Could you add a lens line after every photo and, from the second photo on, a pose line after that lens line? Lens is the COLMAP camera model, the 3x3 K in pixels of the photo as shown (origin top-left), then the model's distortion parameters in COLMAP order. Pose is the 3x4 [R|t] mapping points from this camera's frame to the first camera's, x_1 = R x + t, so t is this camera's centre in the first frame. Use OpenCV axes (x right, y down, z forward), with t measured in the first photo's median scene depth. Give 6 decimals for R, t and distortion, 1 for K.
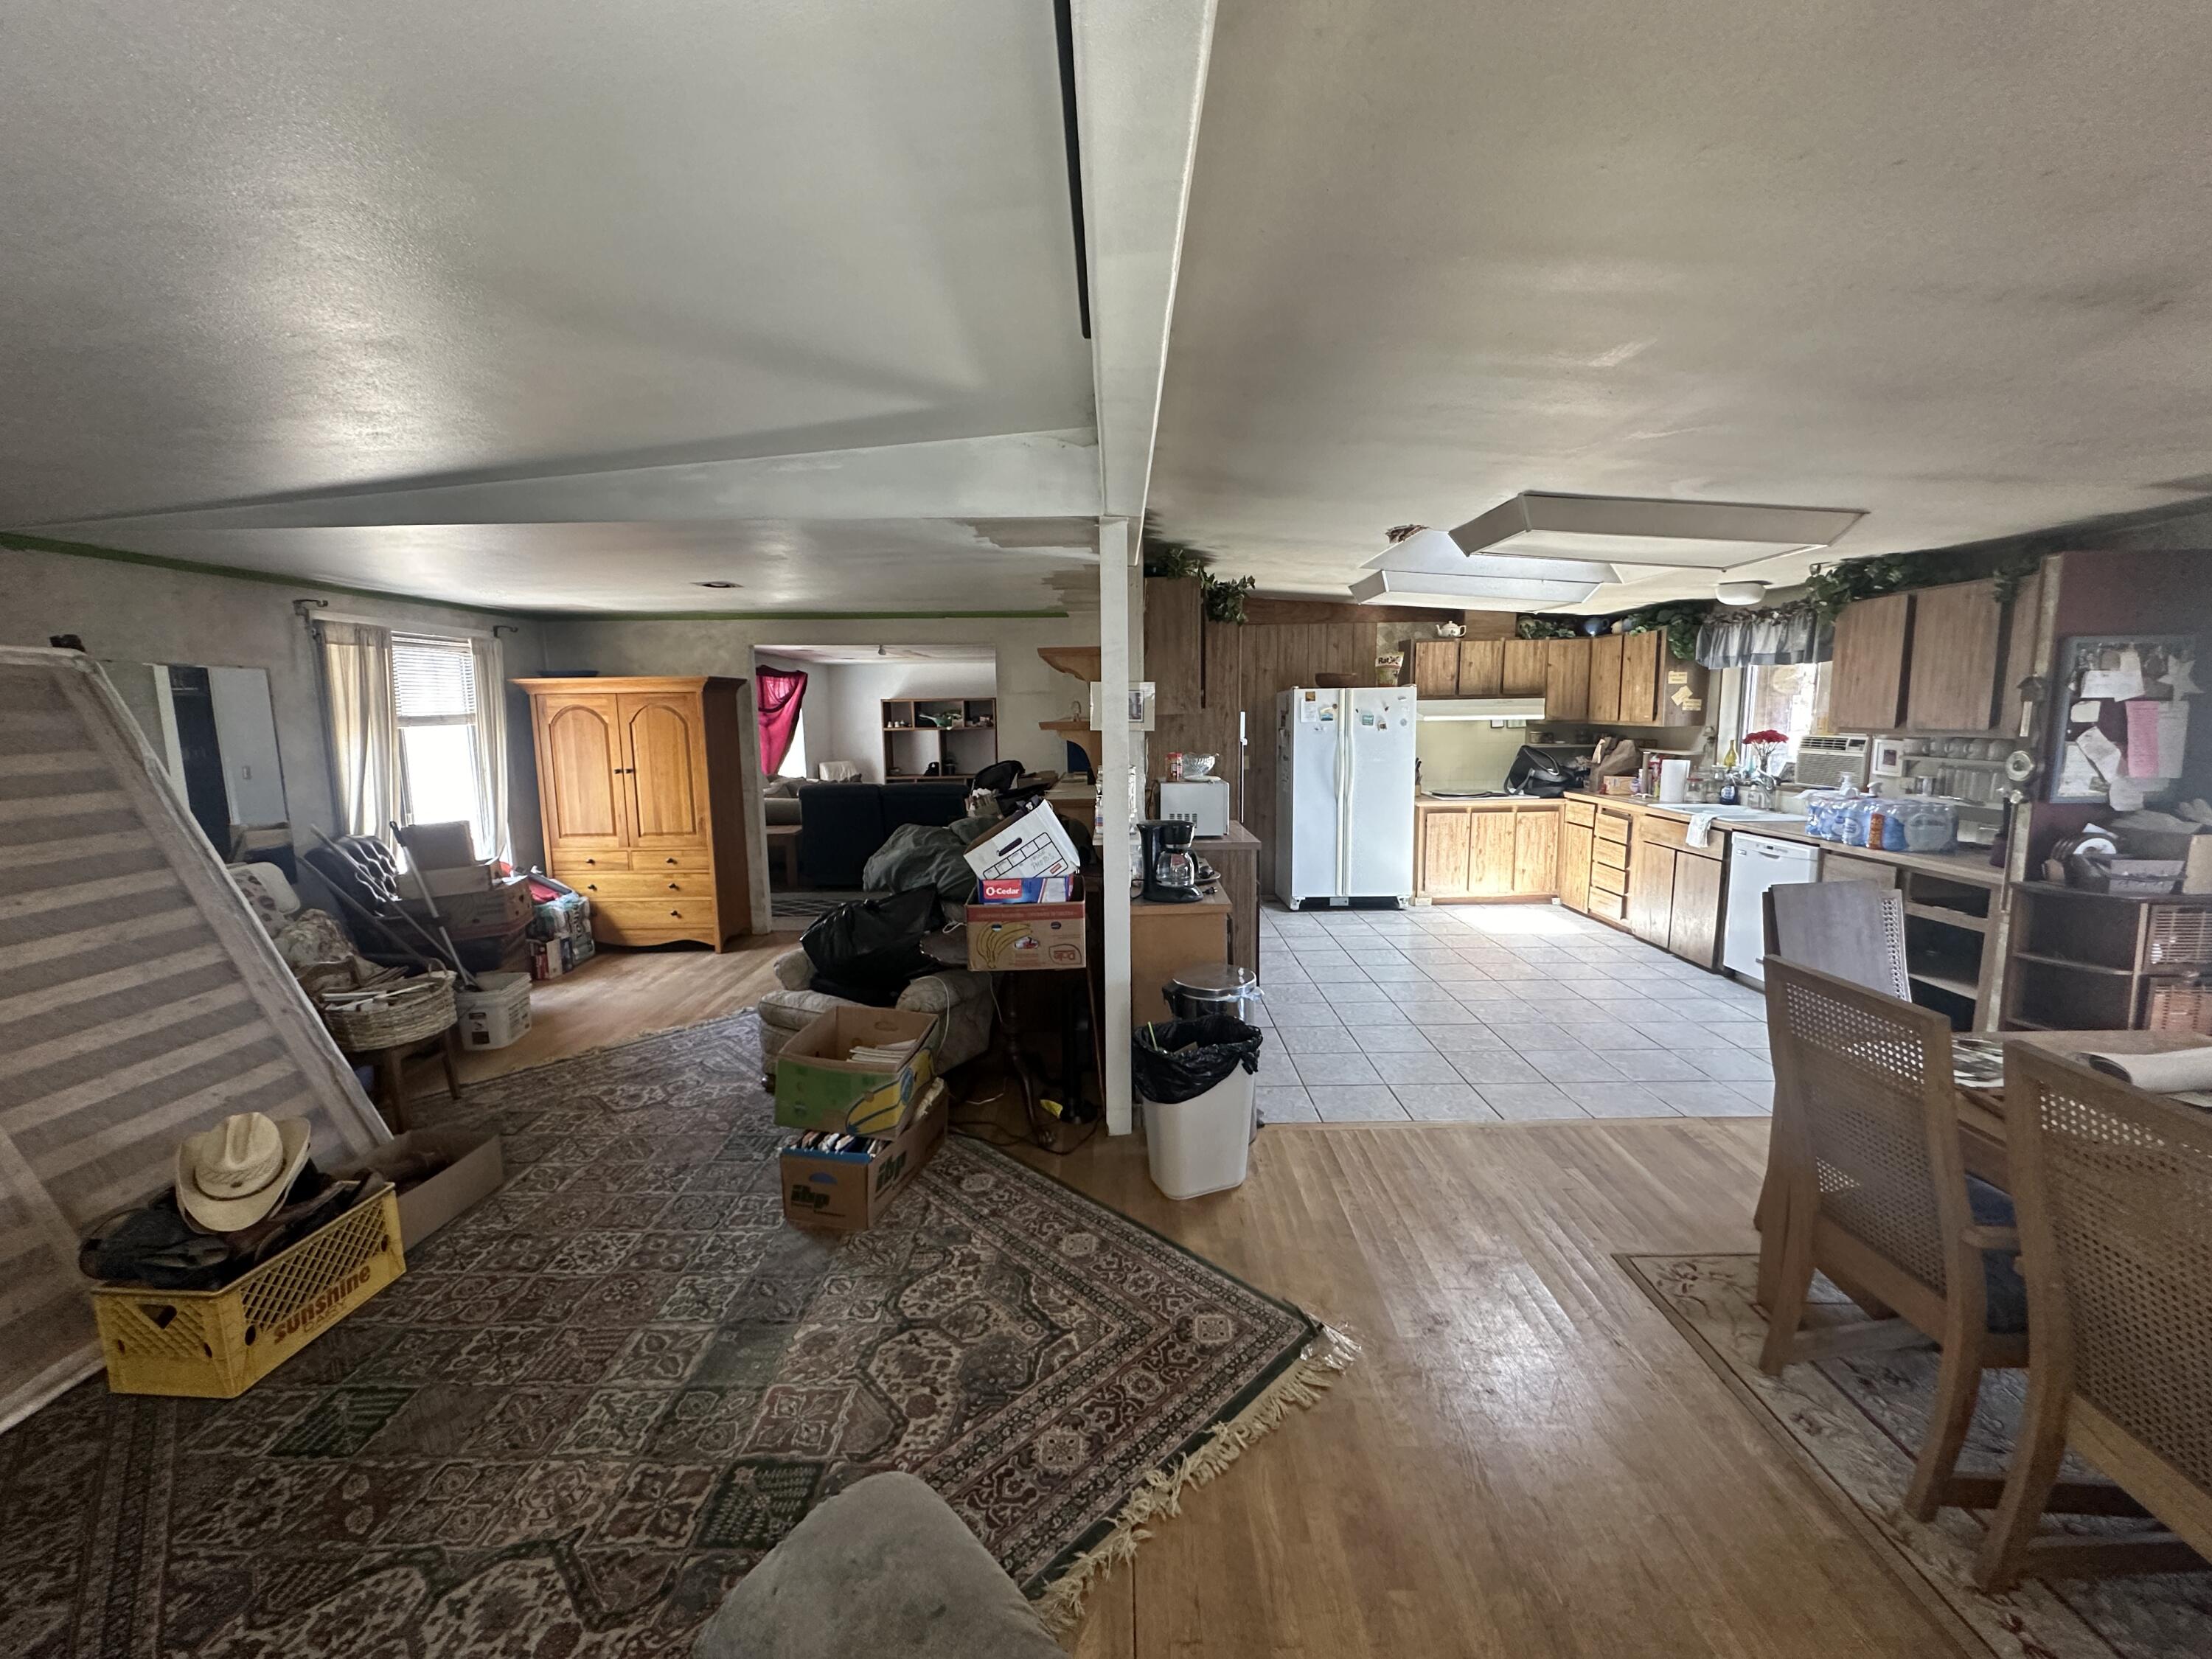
lens RADIAL K [[888.7, 0, 1116.6], [0, 888.7, 833.4], [0, 0, 1]] dist [0.002481, 0.000169]
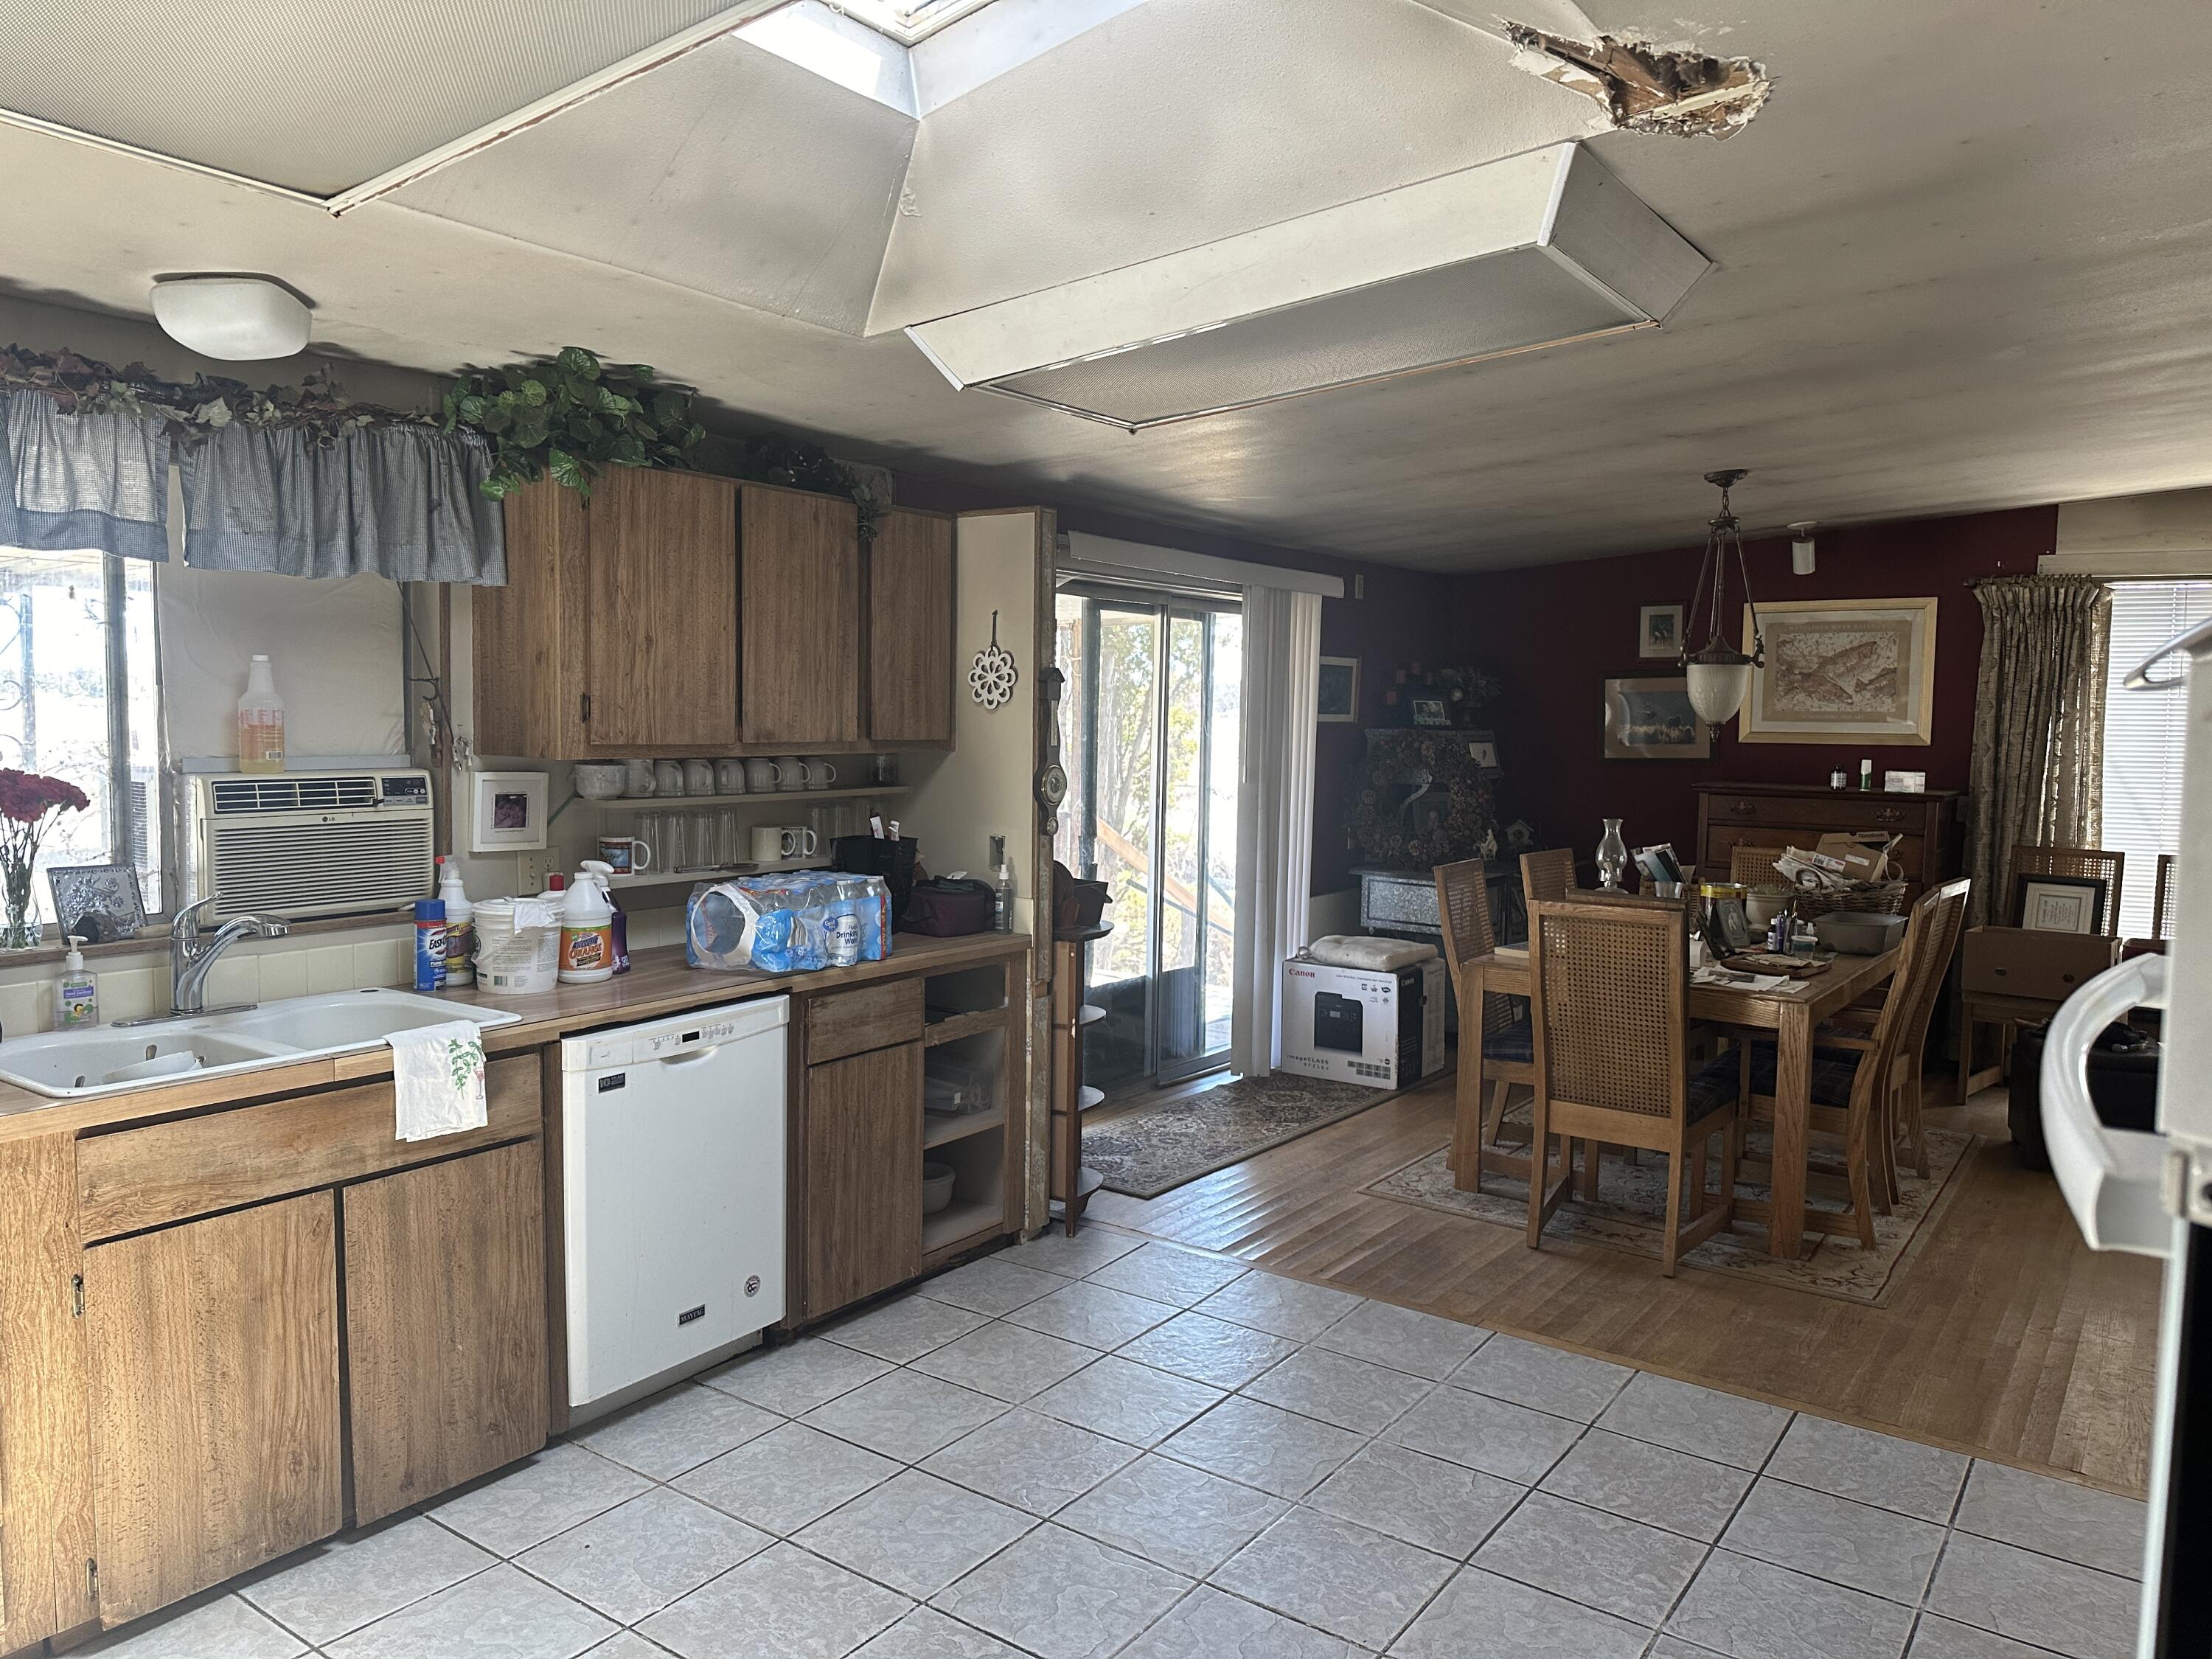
lens RADIAL K [[1549.7, 0, 1103.9], [0, 1549.7, 820.0], [0, 0, 1]] dist [0.132742, -0.211391]
pose [[-0.814749, -0.039201, 0.578487, 0.209202], [0.077508, 0.981394, 0.175667, -0.254989], [-0.574610, 0.187962, -0.796551, 1.887448]]
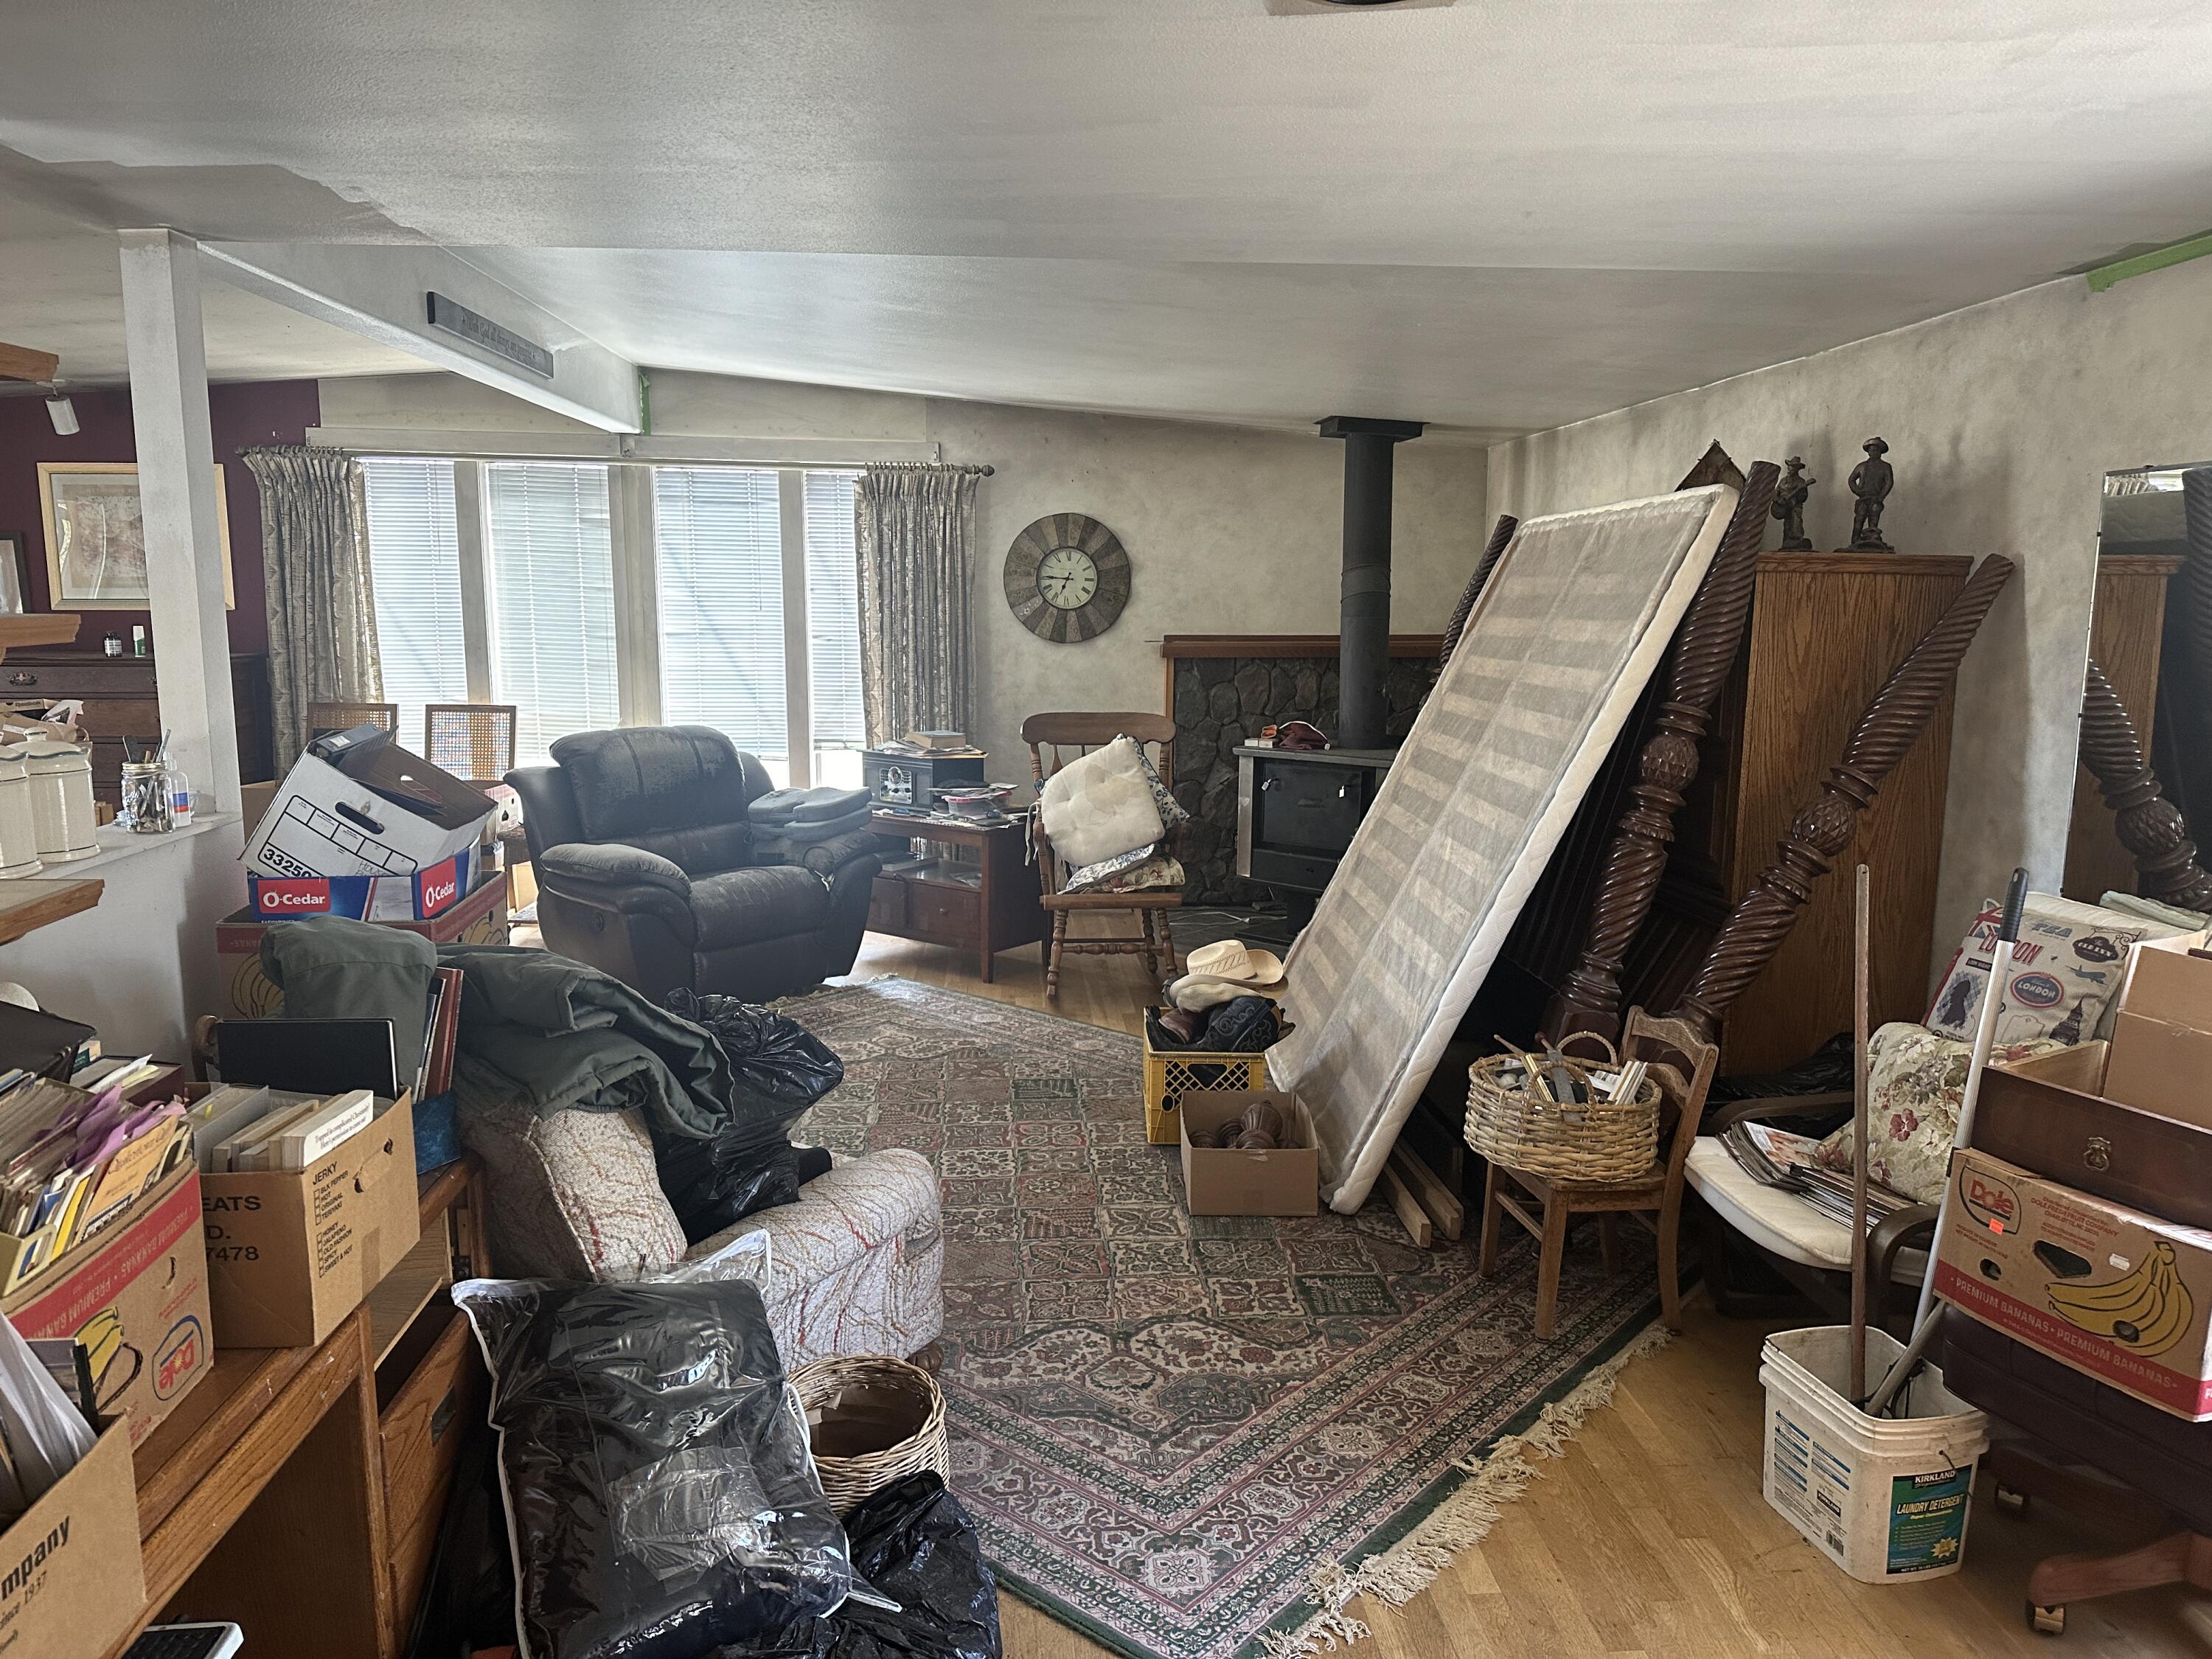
lens RADIAL K [[1549.7, 0, 1103.9], [0, 1549.7, 820.0], [0, 0, 1]] dist [0.132742, -0.211391]
pose [[-0.997990, 0.014904, -0.061597, -0.443039], [-0.003246, 0.958657, 0.284545, -0.243018], [0.063291, 0.284173, -0.956682, 1.800857]]
